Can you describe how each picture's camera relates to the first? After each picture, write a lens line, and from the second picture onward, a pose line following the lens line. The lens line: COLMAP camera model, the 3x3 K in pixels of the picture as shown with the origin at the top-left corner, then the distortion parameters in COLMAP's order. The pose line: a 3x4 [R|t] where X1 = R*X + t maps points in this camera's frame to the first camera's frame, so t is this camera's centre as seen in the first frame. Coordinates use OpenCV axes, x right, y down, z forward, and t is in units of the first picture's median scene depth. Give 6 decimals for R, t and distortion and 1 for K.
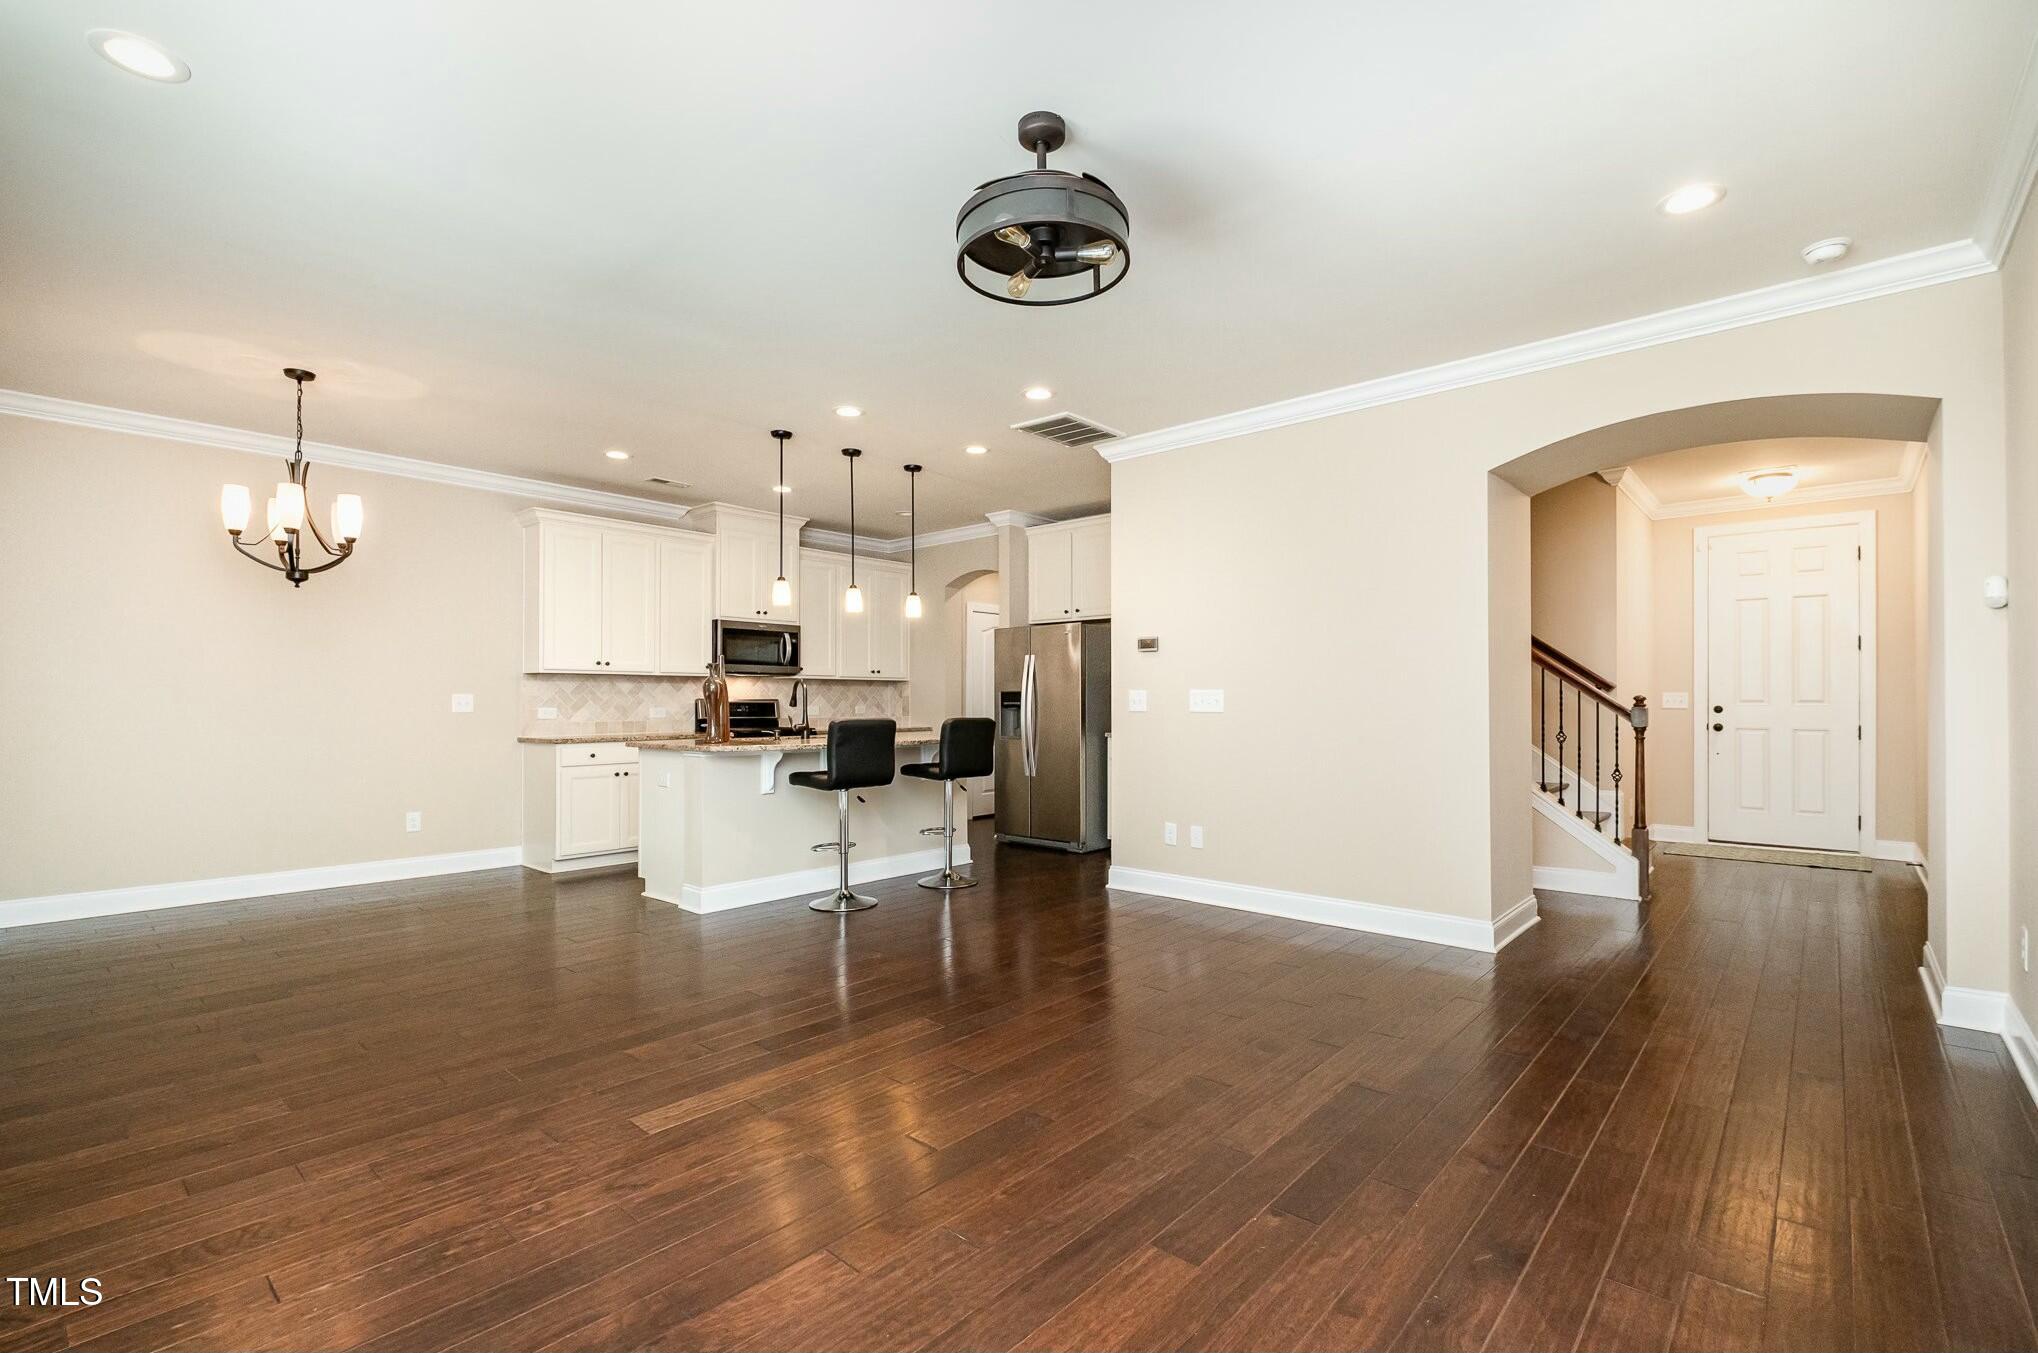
lens RADIAL K [[907.7, 0, 1046.4], [0, 907.7, 698.9], [0, 0, 1]] dist [-0.004111, -0.001795]
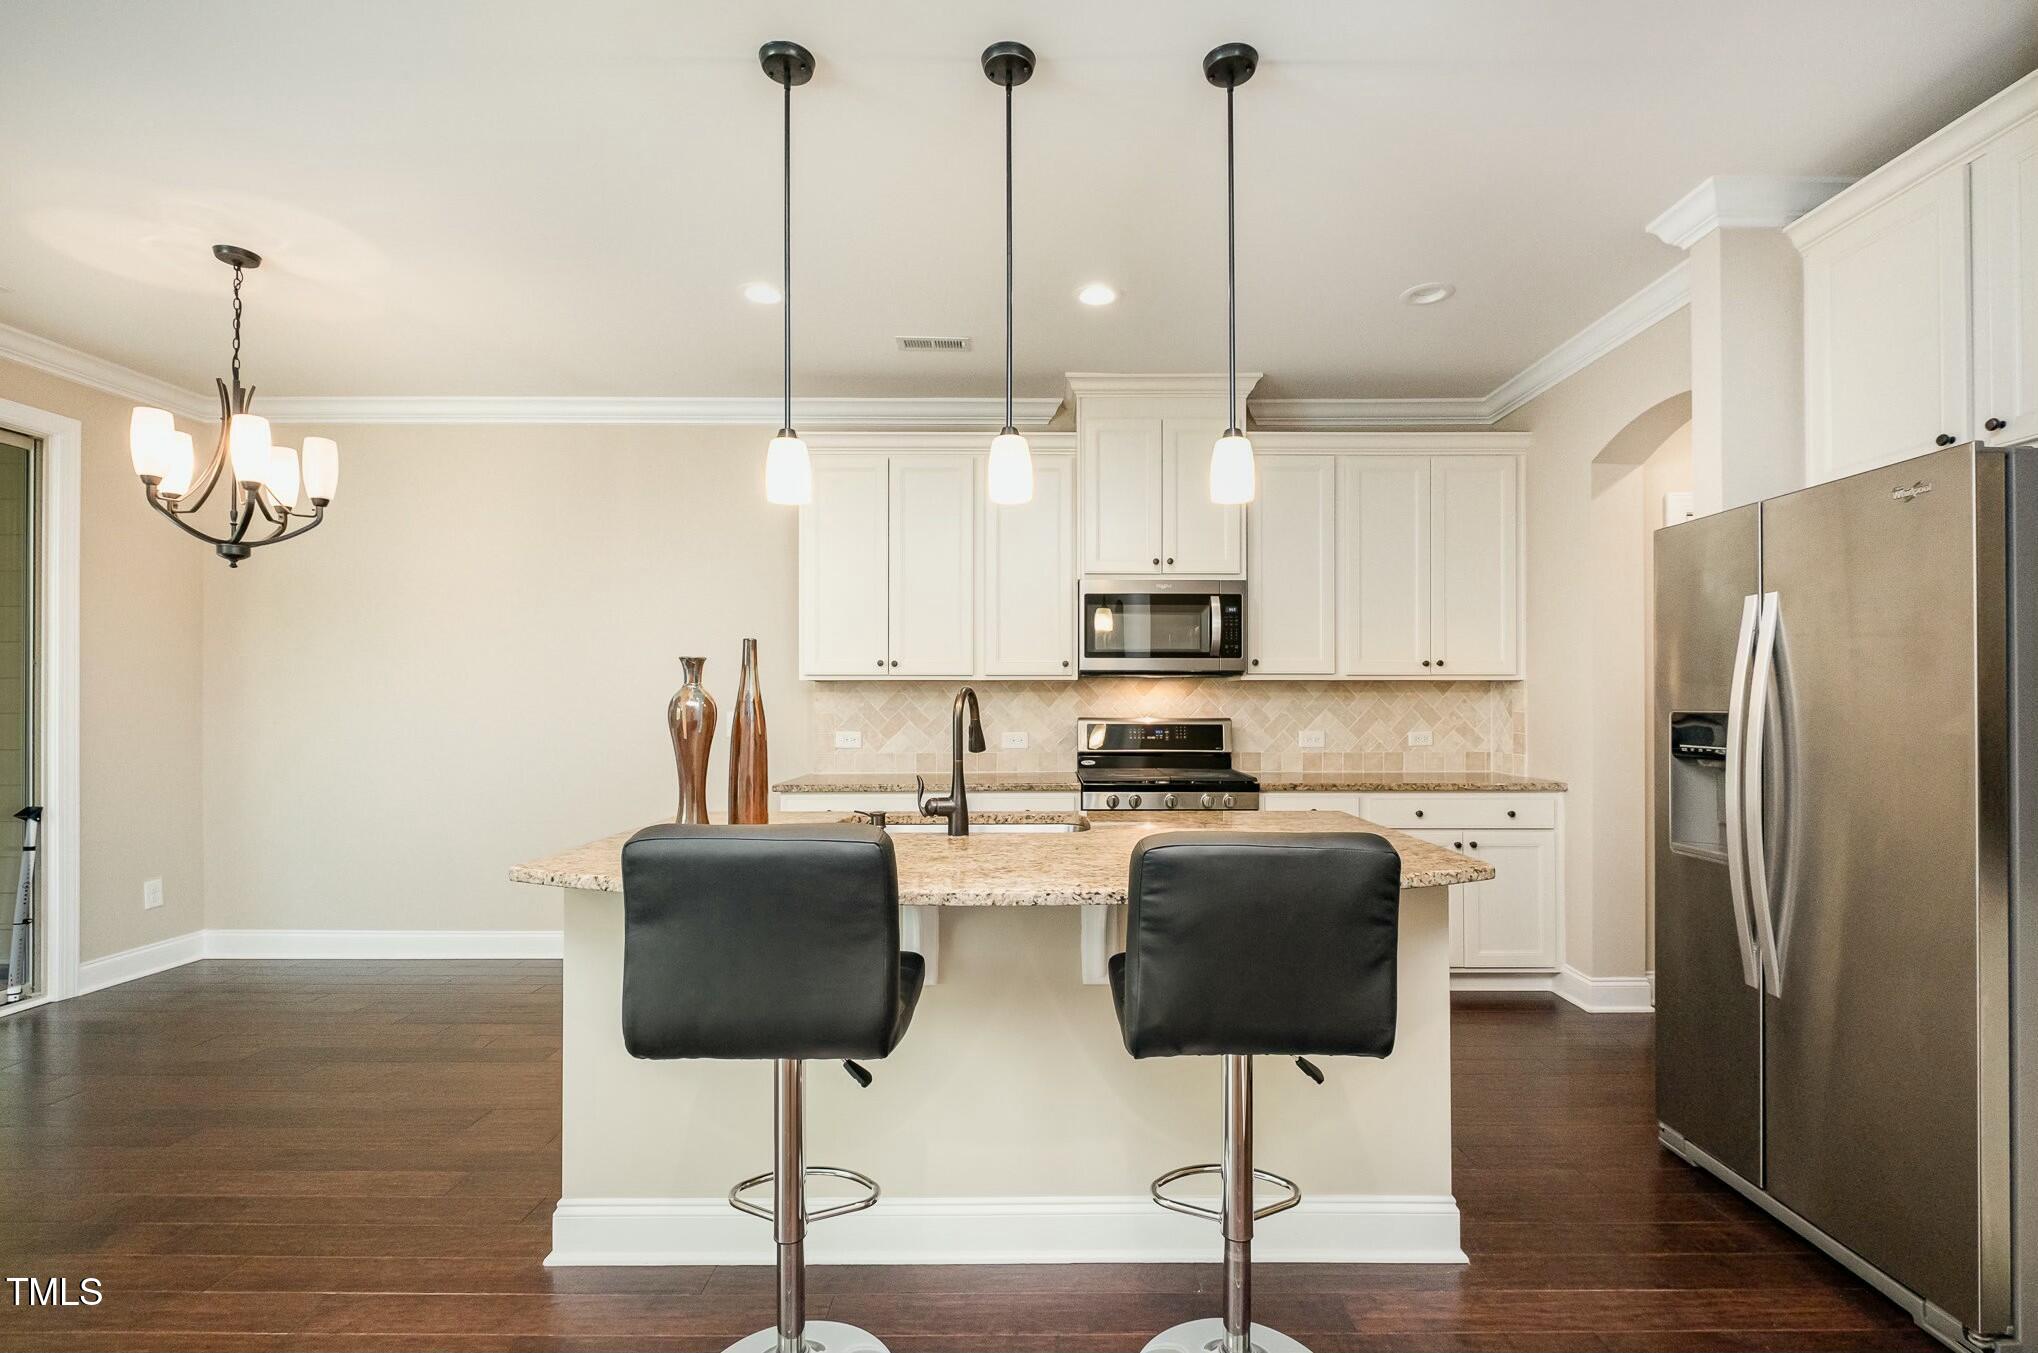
lens RADIAL K [[907.7, 0, 1042.3], [0, 907.7, 694.6], [0, 0, 1]] dist [-0.004111, -0.001795]
pose [[0.651754, -0.004120, -0.758419, 0.055062], [0.002541, 0.999991, -0.003249, -0.014249], [0.758426, 0.000191, 0.651759, 0.619925]]
